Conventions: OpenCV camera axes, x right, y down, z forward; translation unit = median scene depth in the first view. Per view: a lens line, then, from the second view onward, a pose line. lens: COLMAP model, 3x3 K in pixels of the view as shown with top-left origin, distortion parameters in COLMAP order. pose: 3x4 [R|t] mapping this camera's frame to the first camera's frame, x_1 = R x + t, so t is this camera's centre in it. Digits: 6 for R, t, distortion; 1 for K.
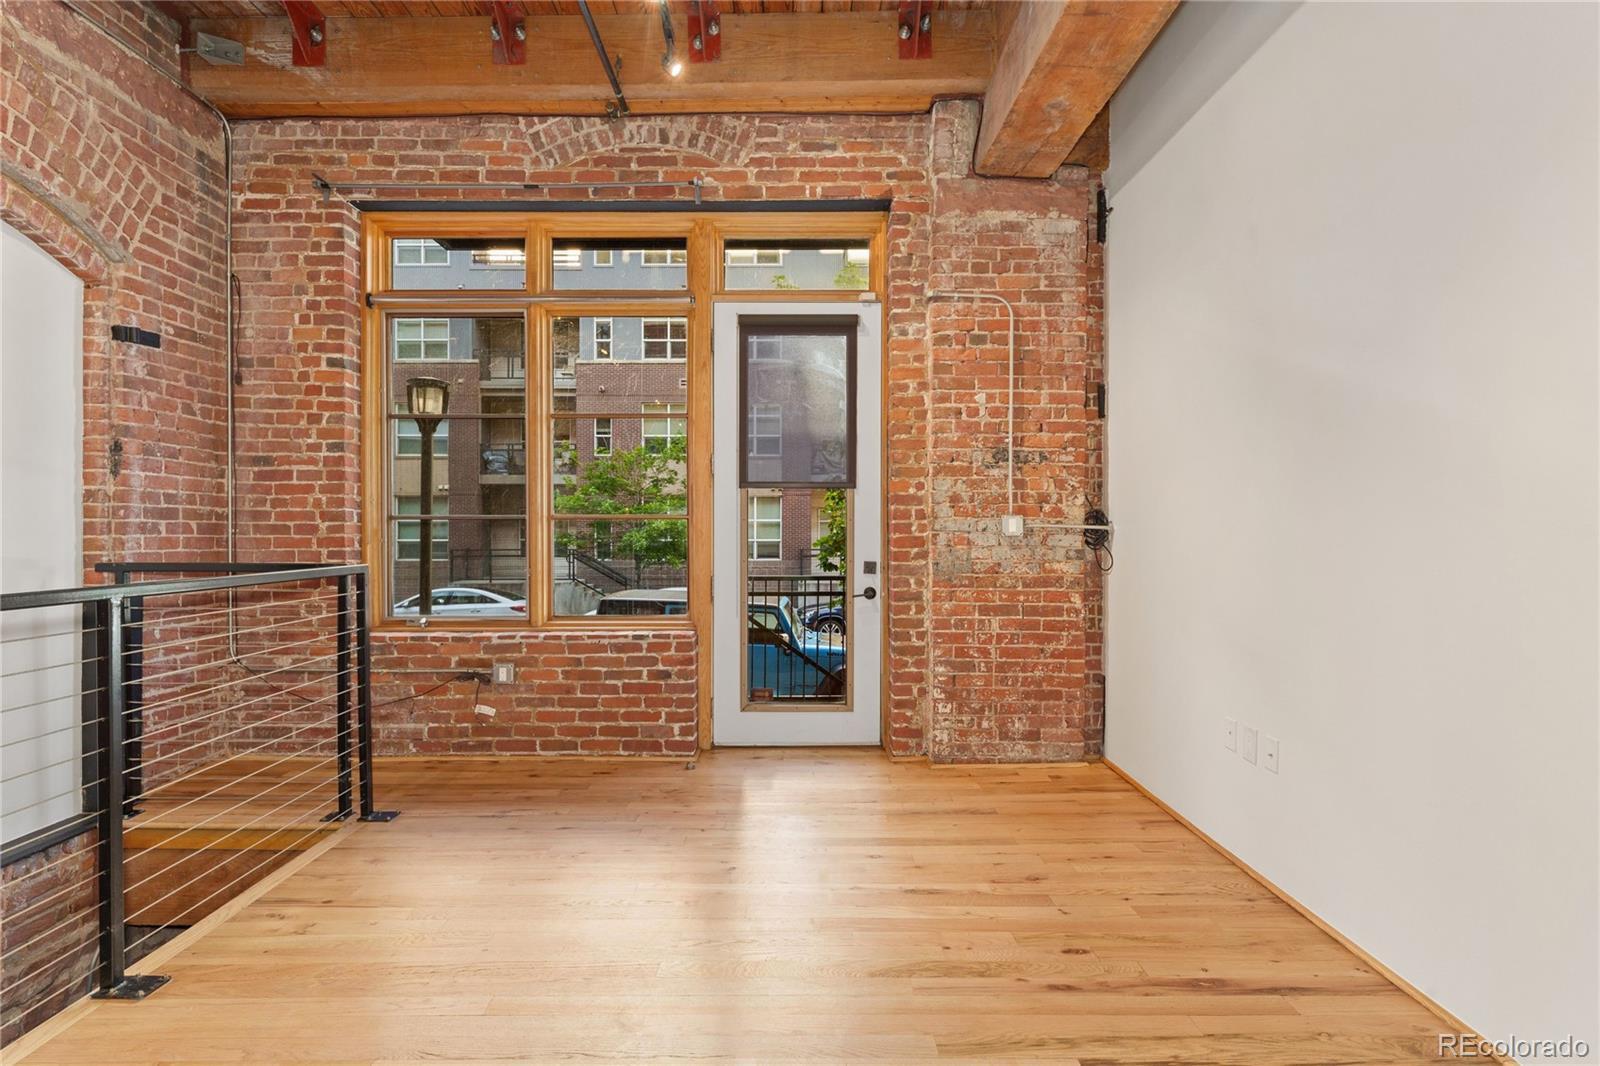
lens RADIAL K [[794.8, 0, 795.0], [0, 794.8, 531.3], [0, 0, 1]] dist [-0.002165, -0.001095]
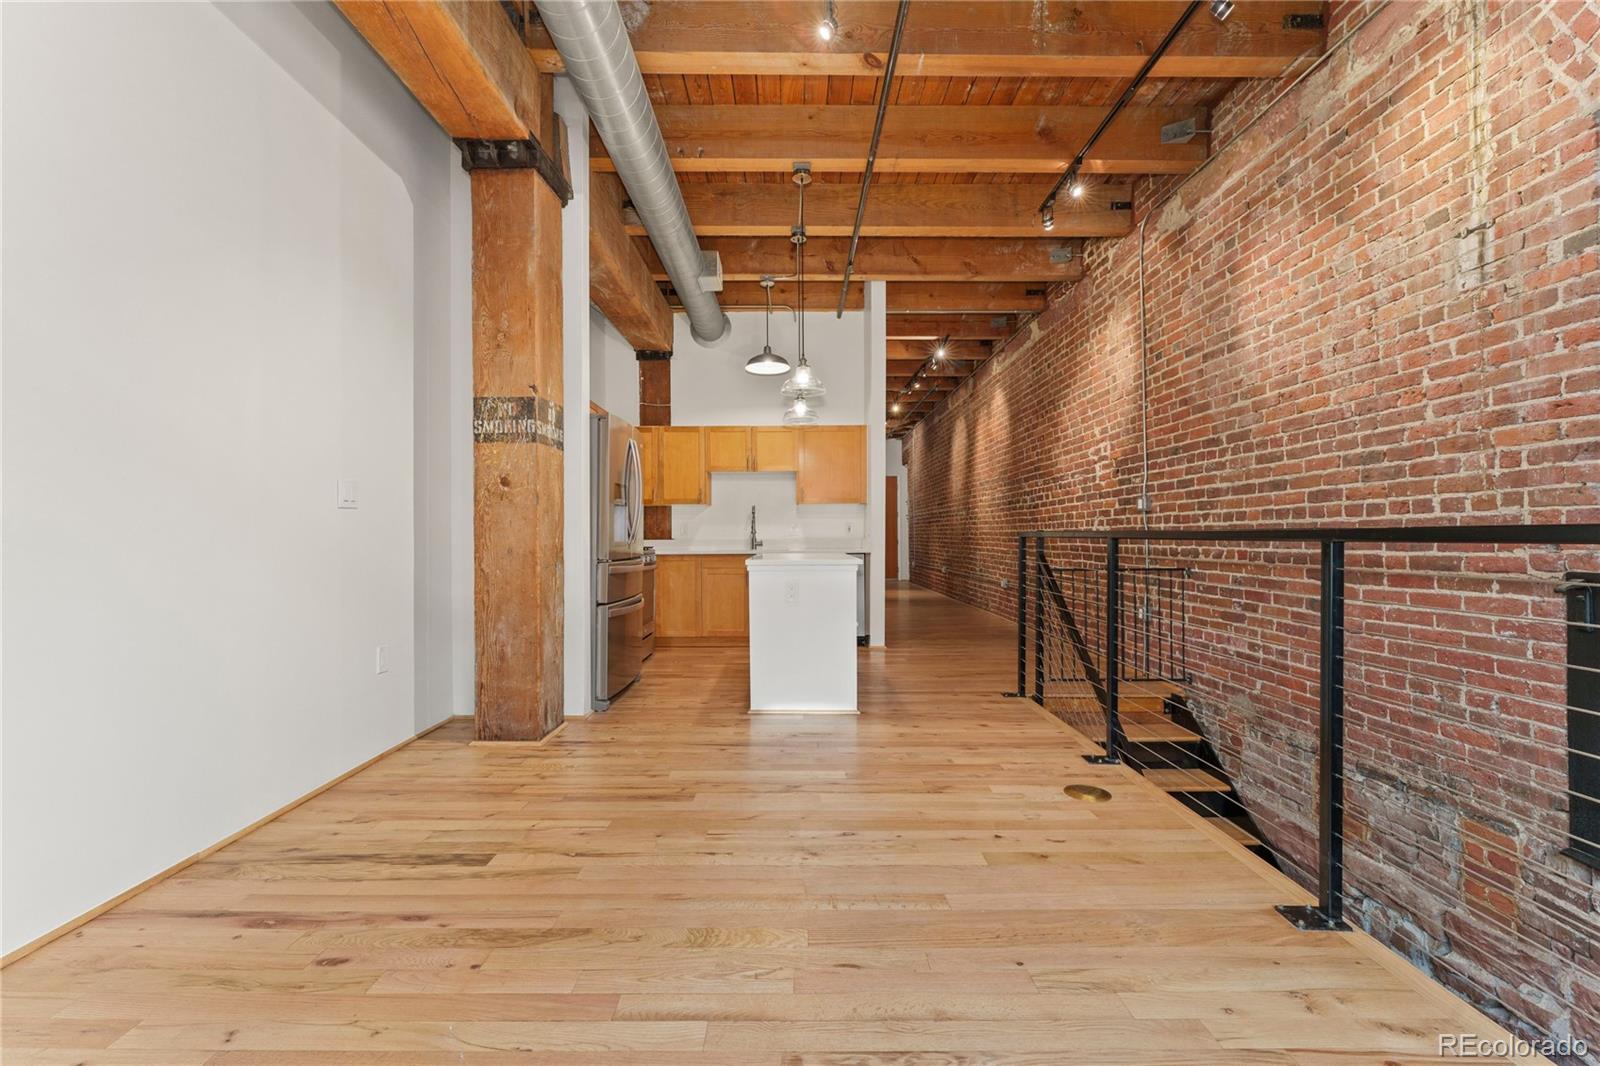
lens RADIAL K [[654.6, 0, 795.4], [0, 654.6, 536.3], [0, 0, 1]] dist [0.000748, 0.000166]
pose [[-0.999978, 0.006117, 0.002371, -0.086867], [0.006120, 0.999981, 0.001173, 0.038174], [-0.002363, 0.001187, -0.999997, 0.953669]]
